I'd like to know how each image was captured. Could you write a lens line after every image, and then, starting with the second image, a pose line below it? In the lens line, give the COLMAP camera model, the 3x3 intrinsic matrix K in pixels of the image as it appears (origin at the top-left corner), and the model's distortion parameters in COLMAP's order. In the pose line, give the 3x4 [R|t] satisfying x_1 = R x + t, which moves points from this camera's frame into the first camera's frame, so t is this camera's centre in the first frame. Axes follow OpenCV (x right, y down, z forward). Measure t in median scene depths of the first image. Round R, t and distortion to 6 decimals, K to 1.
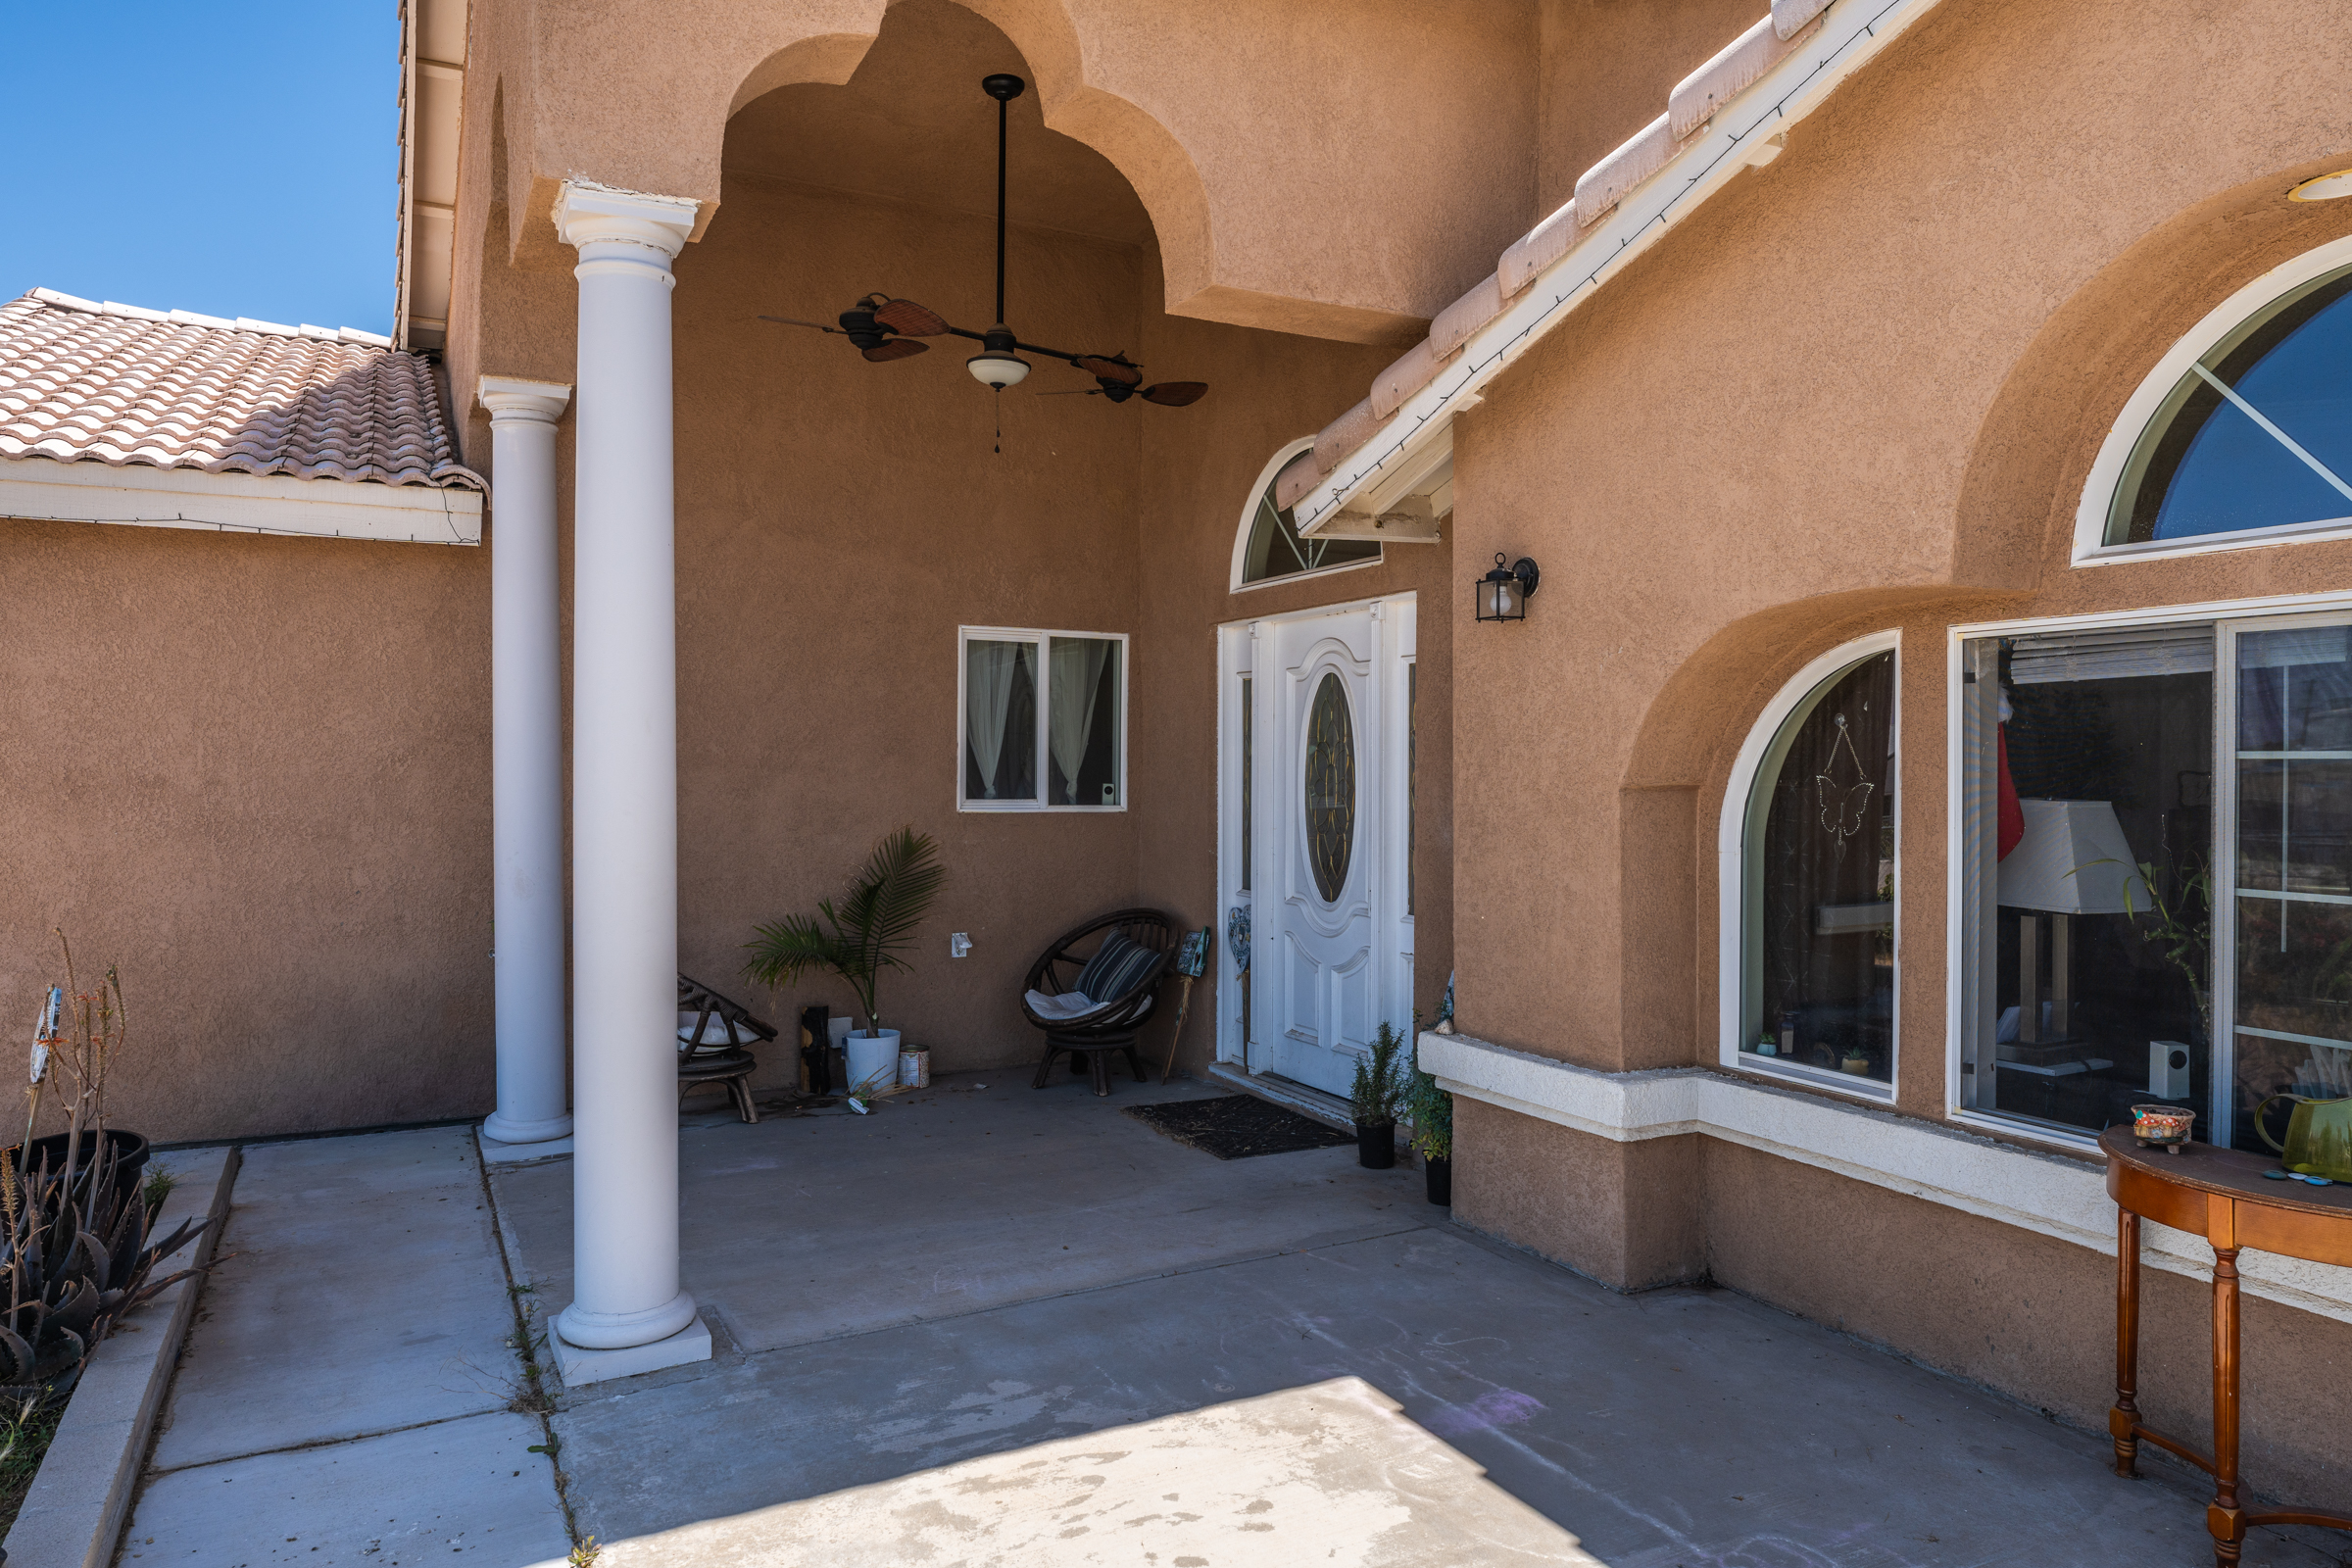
lens RADIAL K [[1554.0, 0, 1158.7], [0, 1554.0, 772.5], [0, 0, 1]] dist [0.001691, 0.000564]
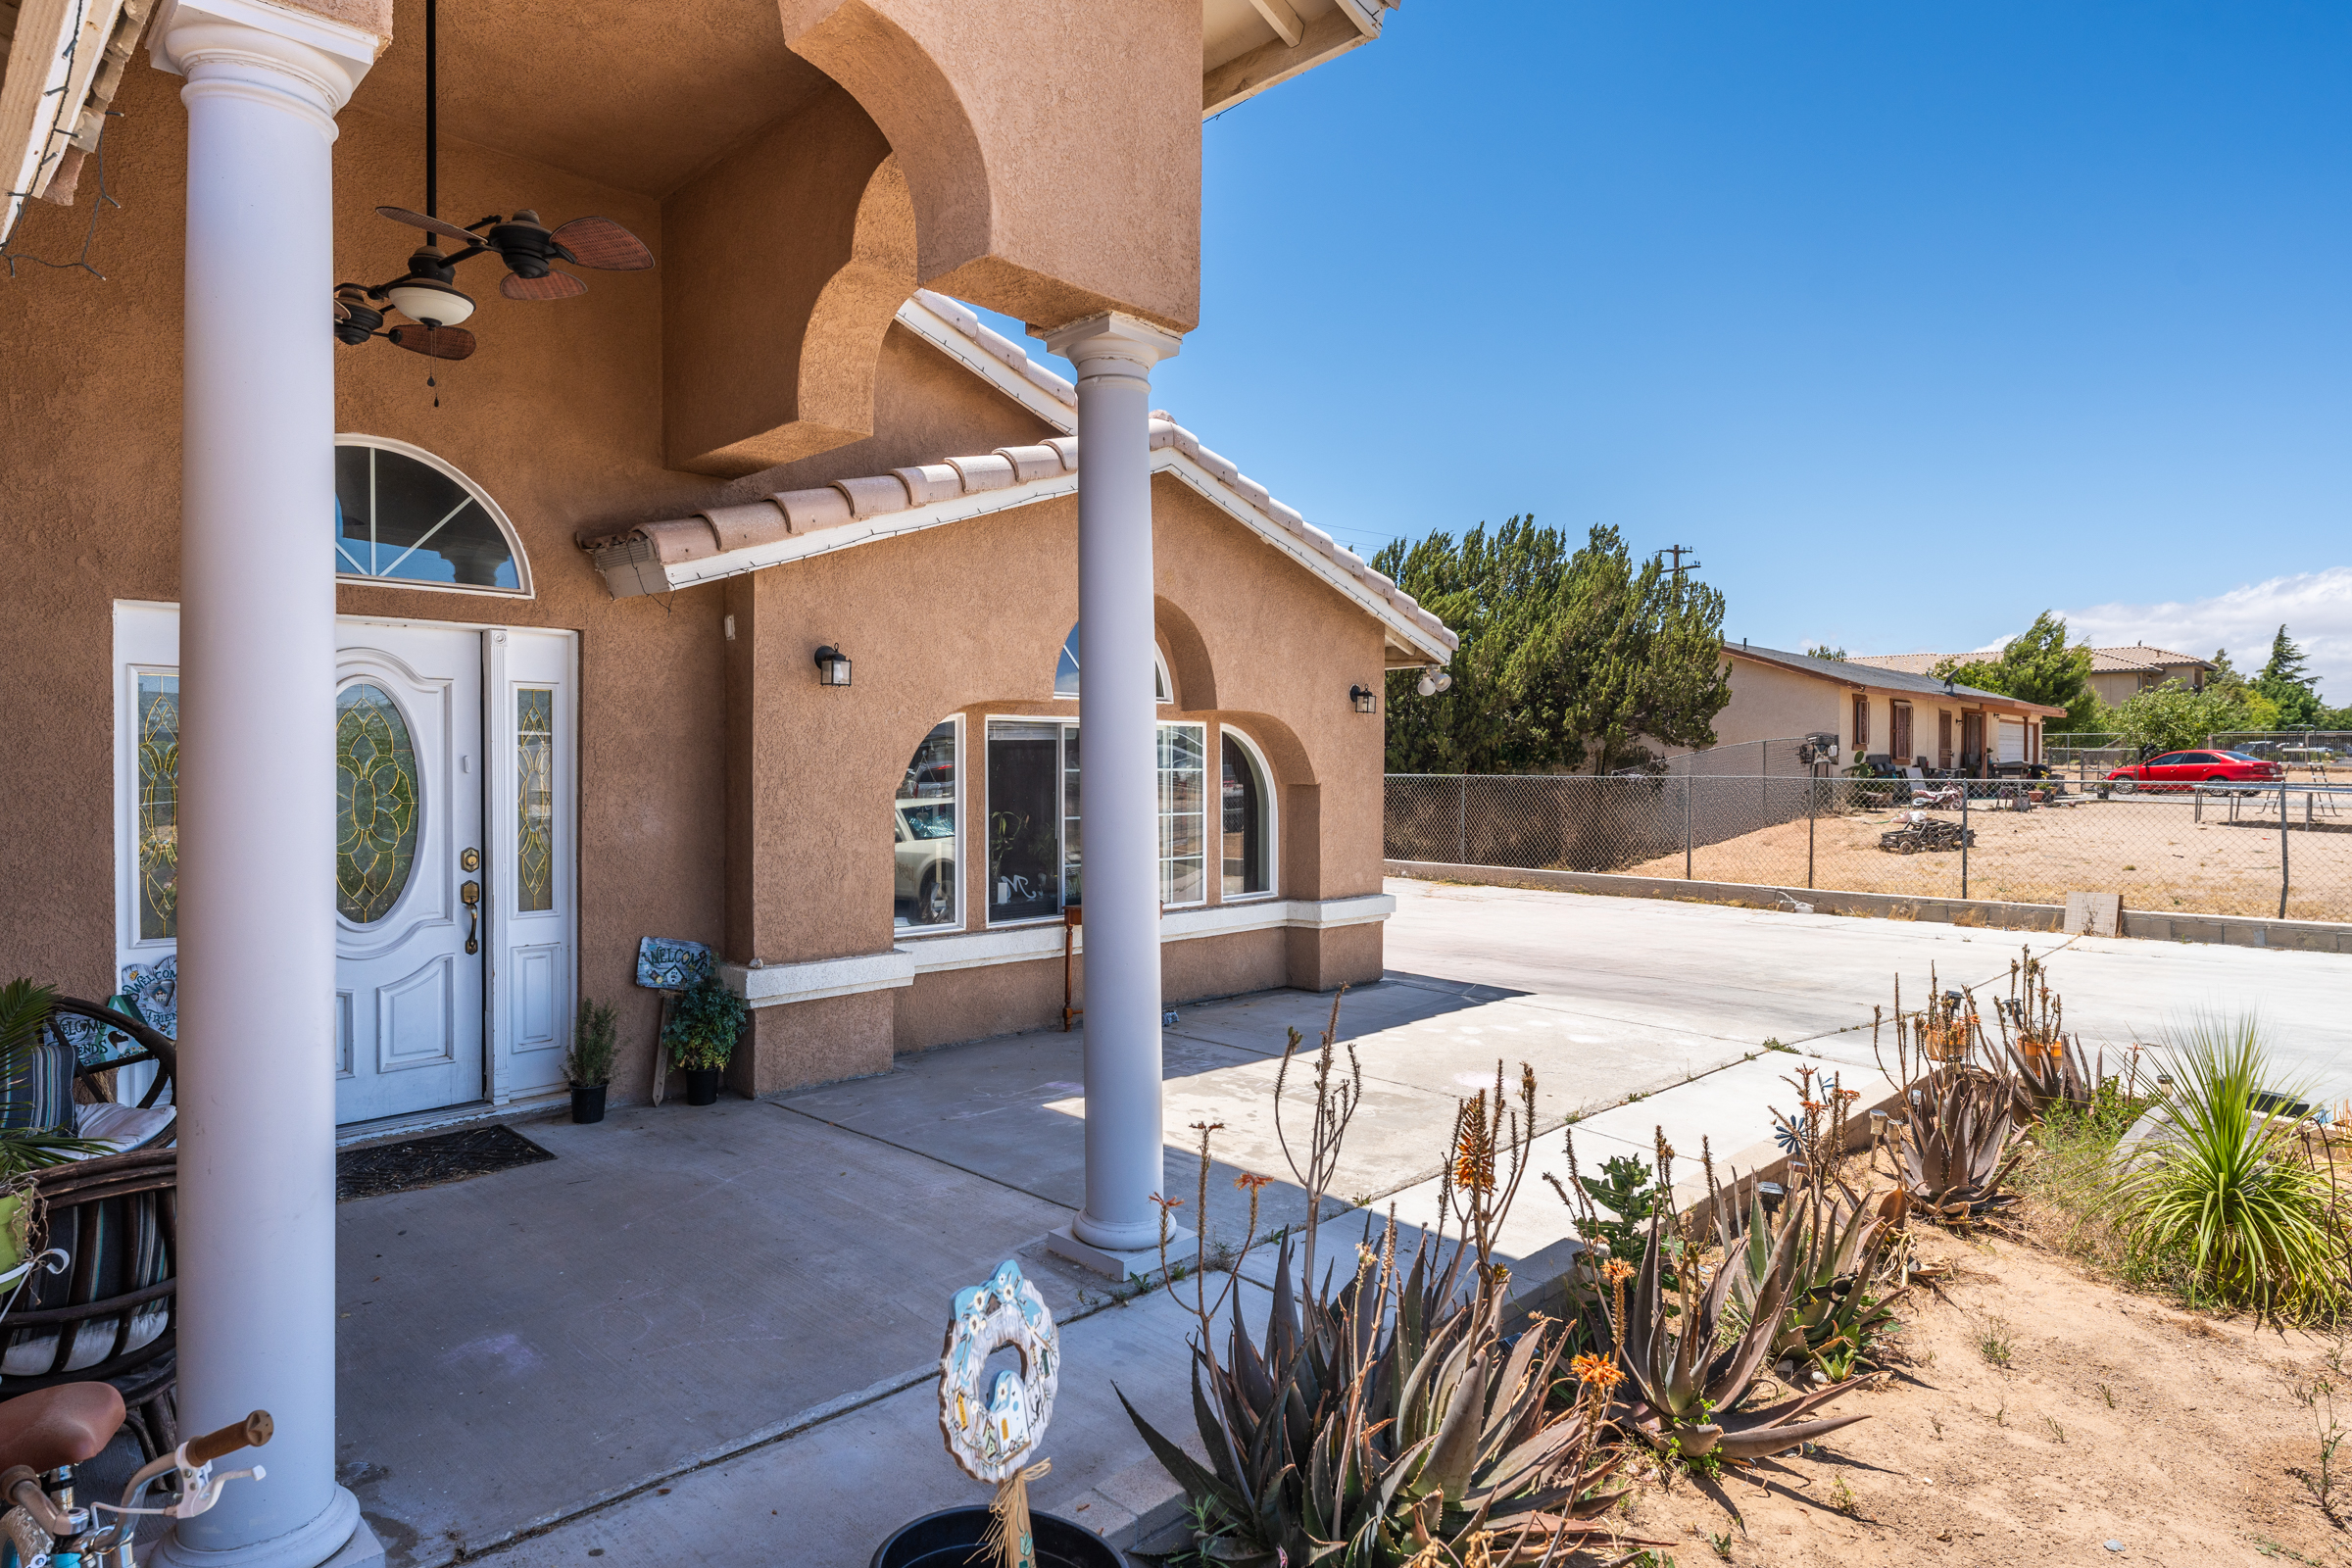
lens RADIAL K [[1293.4, 0, 1171.1], [0, 1293.4, 777.8], [0, 0, 1]] dist [-0.002872, -0.000212]
pose [[-0.319015, -0.010253, 0.947694, -1.210754], [0.008696, 0.999868, 0.013745, -0.021095], [-0.947710, 0.012626, -0.318884, 1.171491]]
